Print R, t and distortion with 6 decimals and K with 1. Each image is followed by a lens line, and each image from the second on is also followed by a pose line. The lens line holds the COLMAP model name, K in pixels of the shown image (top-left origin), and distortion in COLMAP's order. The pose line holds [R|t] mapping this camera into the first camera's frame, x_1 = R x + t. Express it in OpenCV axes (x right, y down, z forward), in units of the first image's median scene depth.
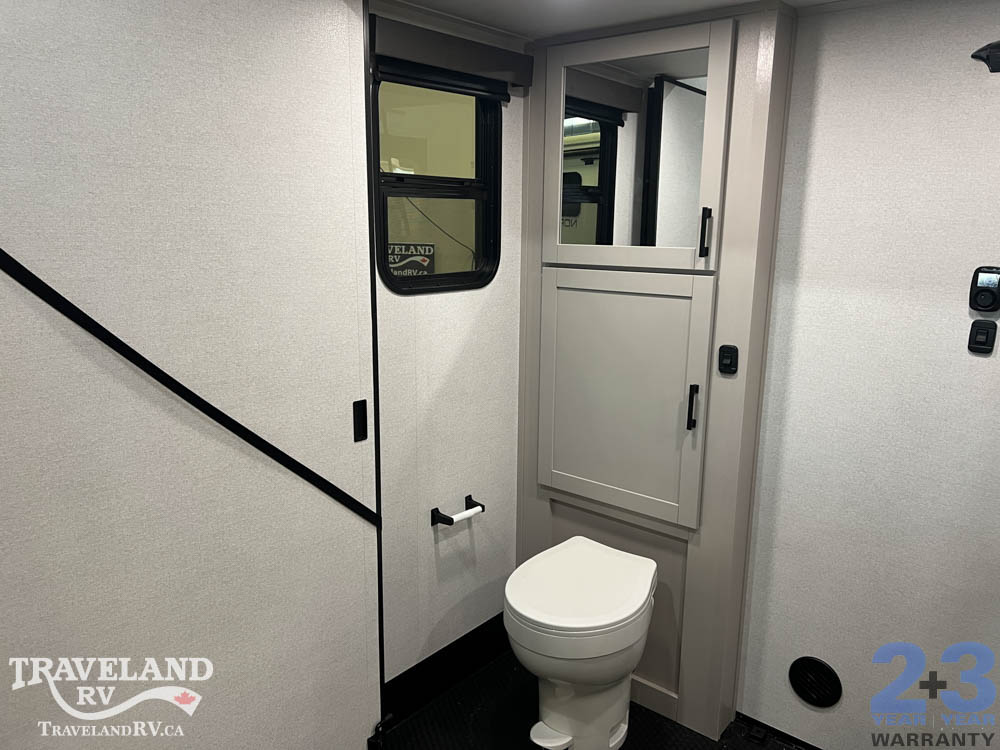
lens RADIAL K [[761.9, 0, 501.5], [0, 761.9, 374.3], [0, 0, 1]] dist [0.011863, -0.020194]
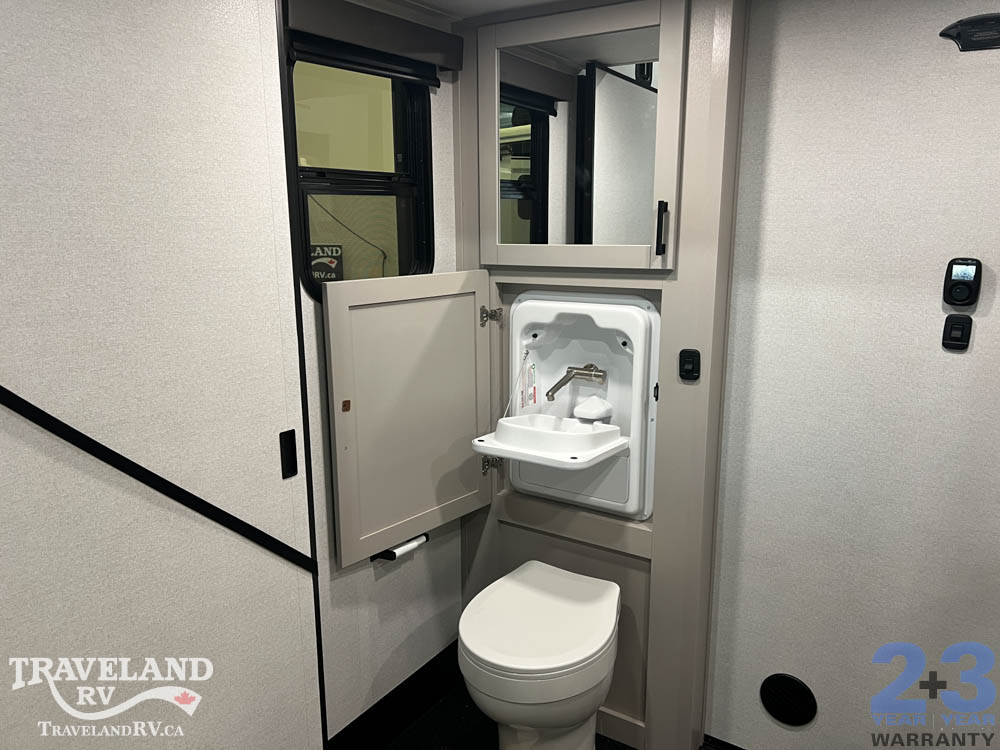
lens RADIAL K [[761.9, 0, 494.5], [0, 761.9, 377.7], [0, 0, 1]] dist [0.011863, -0.020194]
pose [[0.993130, -0.042236, 0.109132, -0.040517], [0.041447, 0.999096, 0.009493, -0.022278], [-0.109435, -0.004904, 0.993982, 0.104617]]
